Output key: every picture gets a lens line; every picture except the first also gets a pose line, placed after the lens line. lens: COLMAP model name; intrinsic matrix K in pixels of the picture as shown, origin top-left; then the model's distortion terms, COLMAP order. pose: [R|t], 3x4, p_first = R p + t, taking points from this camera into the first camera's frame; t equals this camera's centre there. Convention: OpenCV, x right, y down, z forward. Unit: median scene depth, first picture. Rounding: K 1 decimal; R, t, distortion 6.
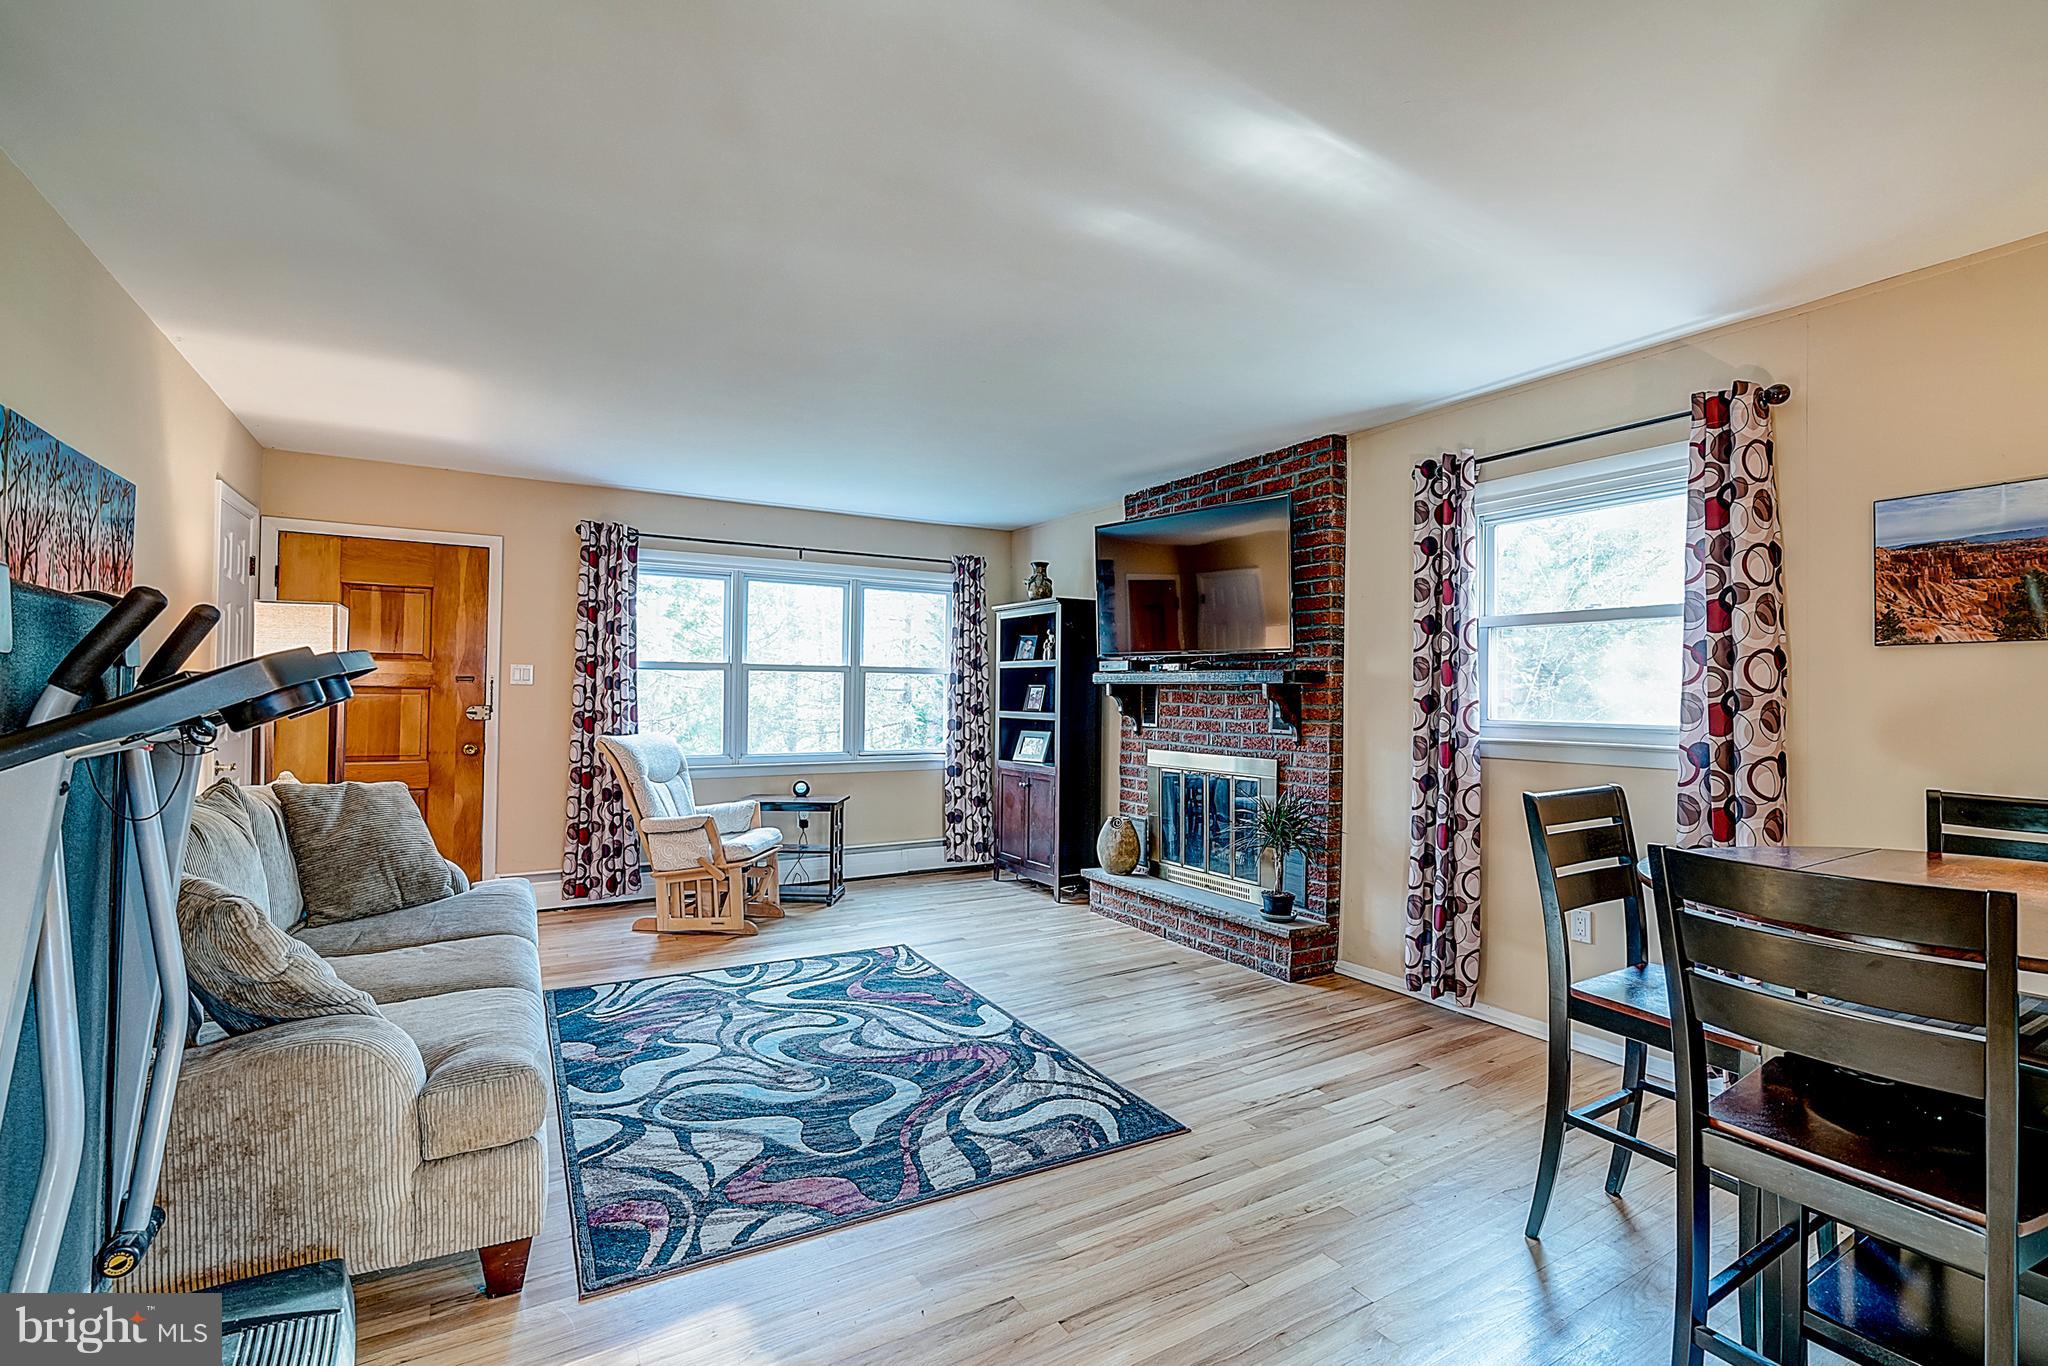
lens RADIAL K [[921.5, 0, 1024.0], [0, 921.5, 683.0], [0, 0, 1]] dist [-0.011587, 0.000260]
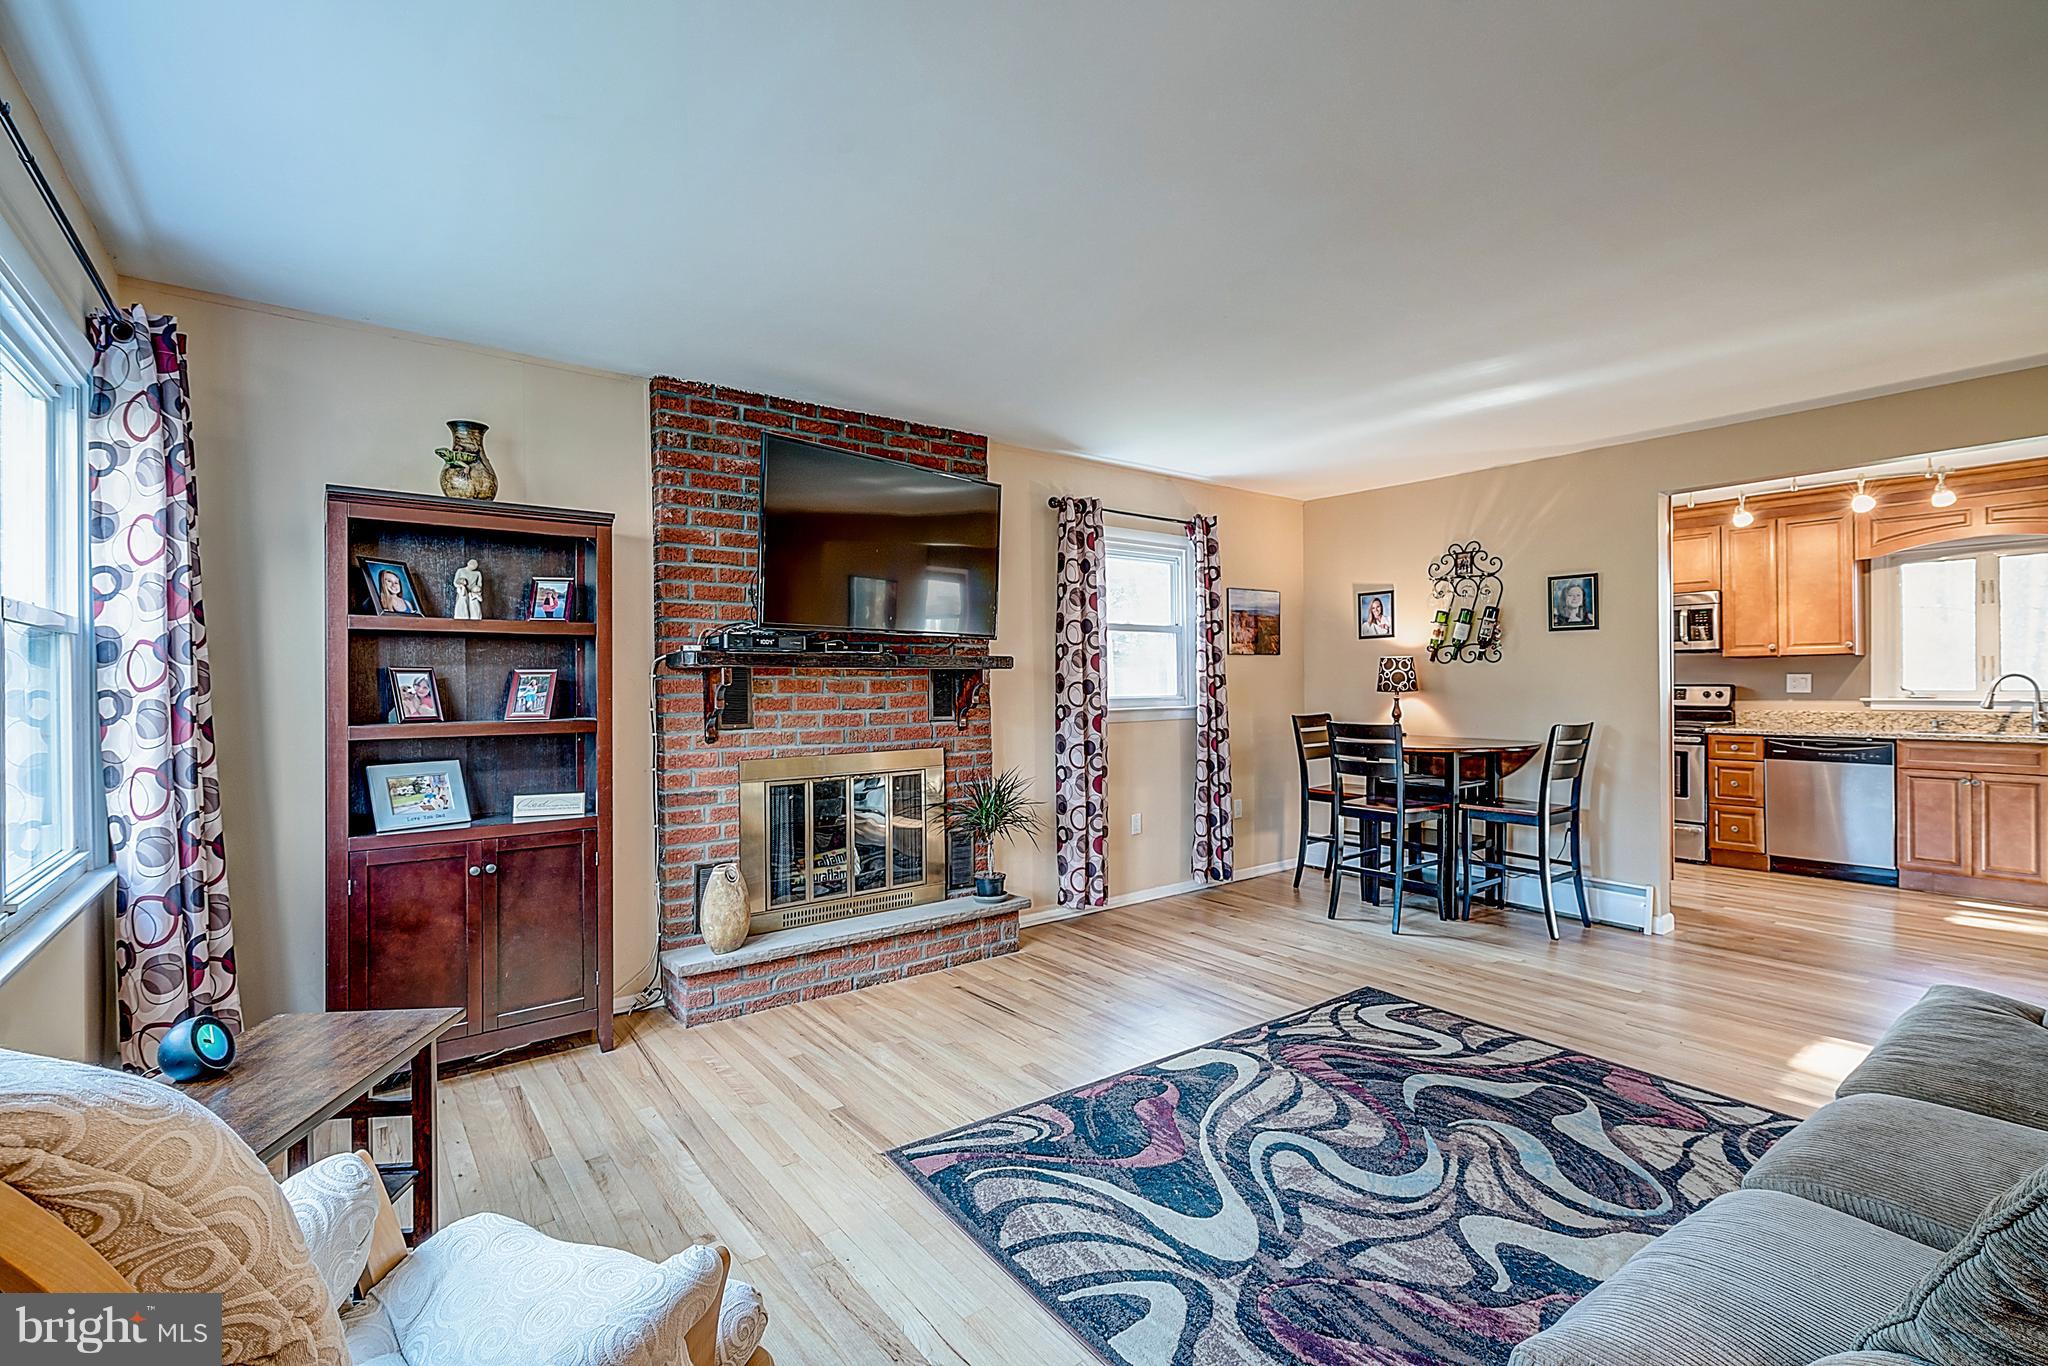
lens RADIAL K [[906.8, 0, 1025.4], [0, 906.8, 687.0], [0, 0, 1]] dist [-0.010549, 0.000971]
pose [[-0.116480, -0.014852, 0.993082, -0.857835], [-0.005250, 0.999883, 0.014338, 0.006482], [-0.993179, -0.003543, -0.116545, 1.276791]]
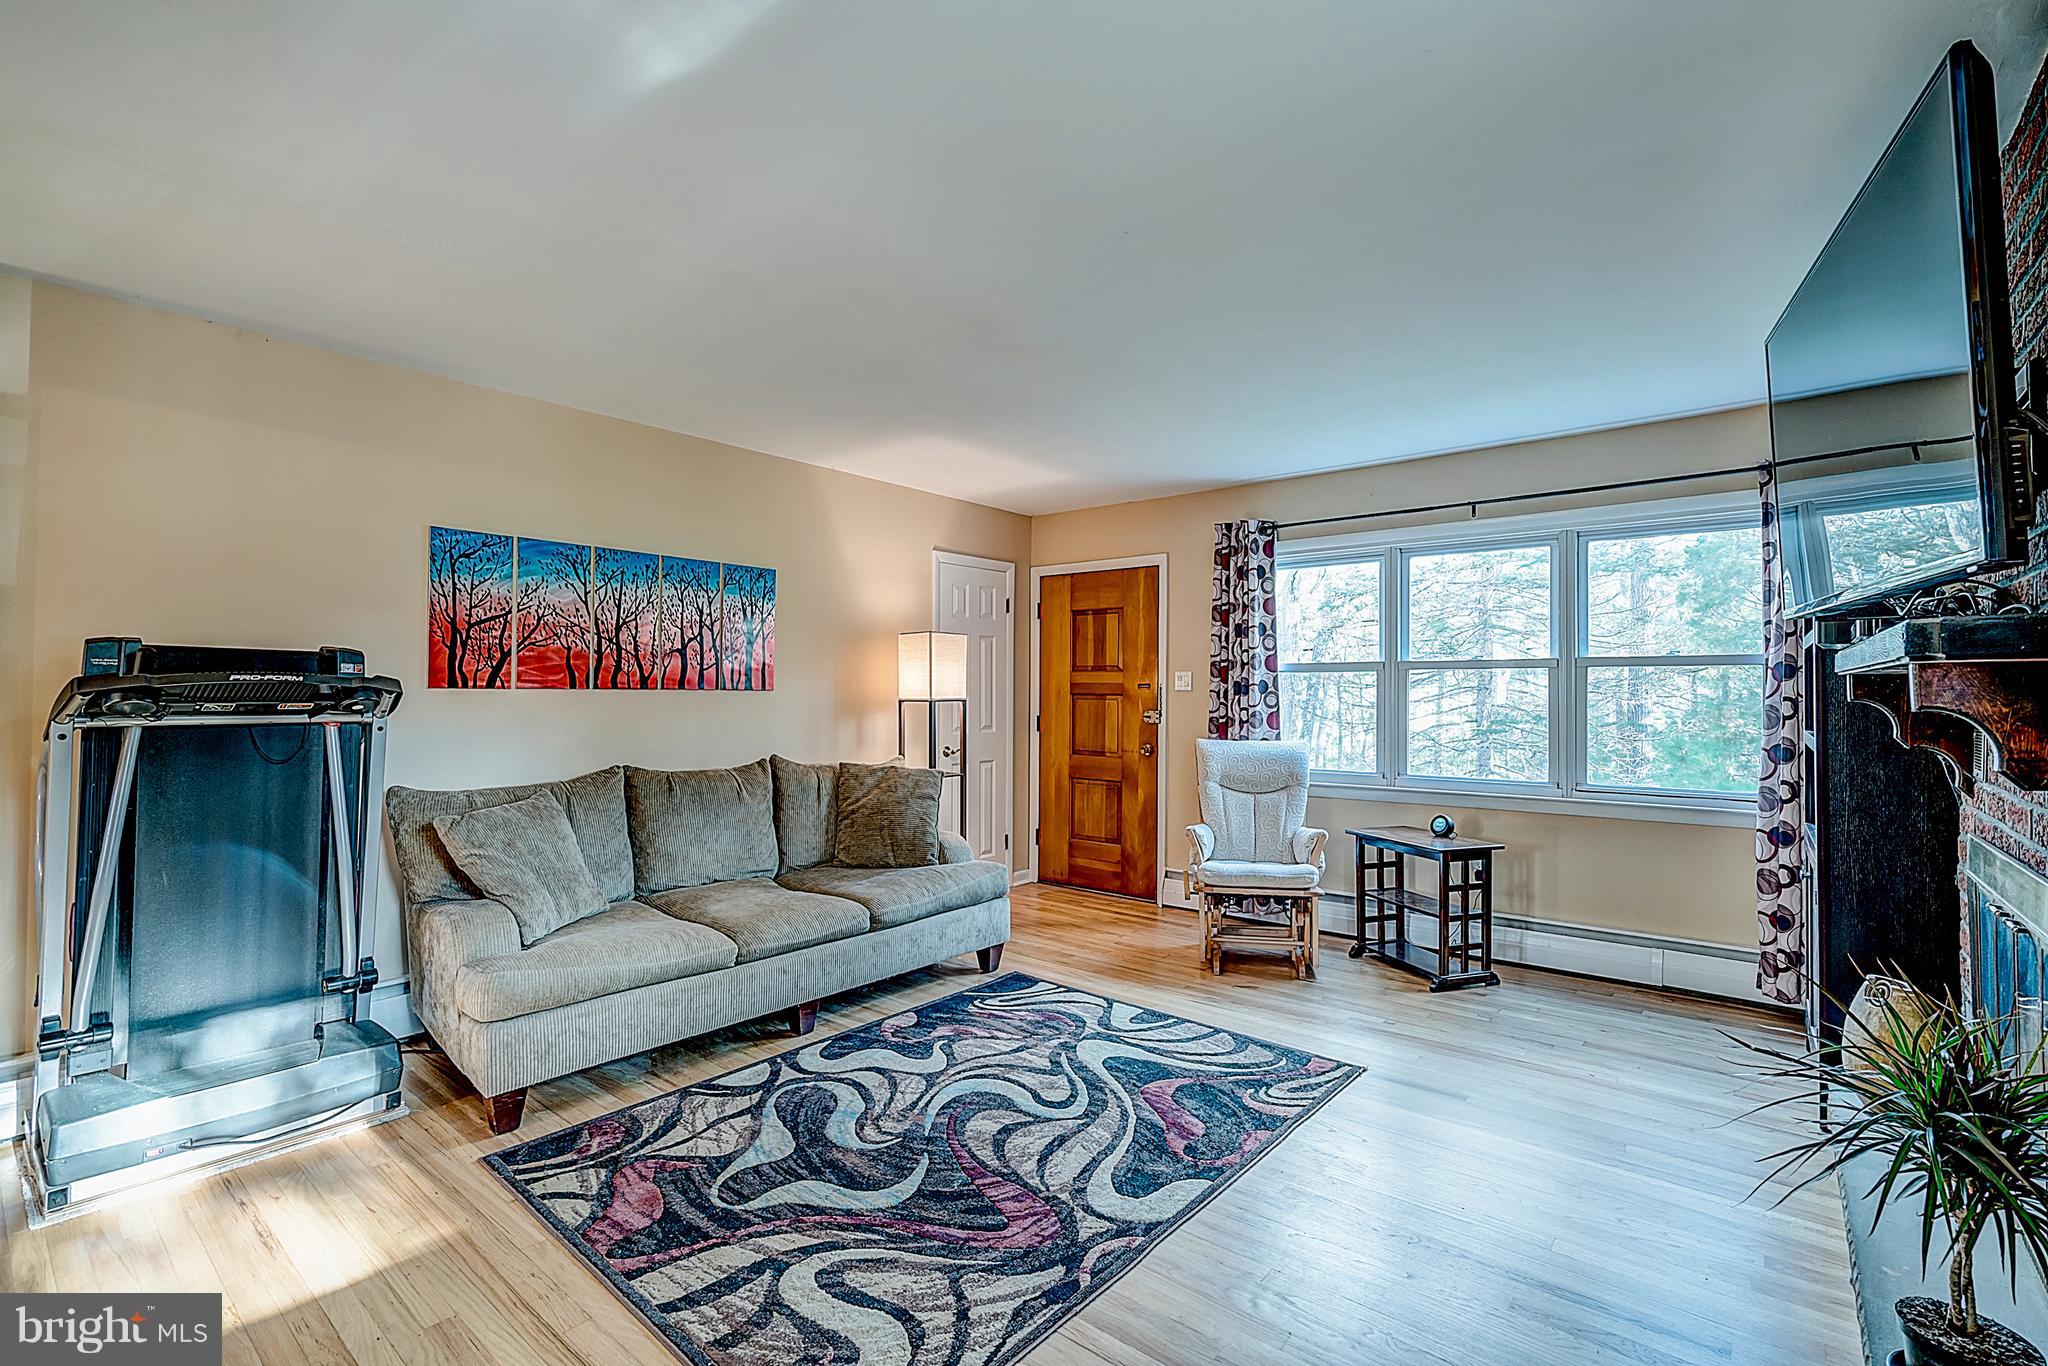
lens RADIAL K [[906.8, 0, 1025.4], [0, 906.8, 687.0], [0, 0, 1]] dist [-0.010549, 0.000971]
pose [[0.336092, -0.014570, -0.941716, 0.542295], [0.011510, 0.999869, -0.011362, 0.010717], [0.941759, -0.007021, 0.336216, 0.706353]]
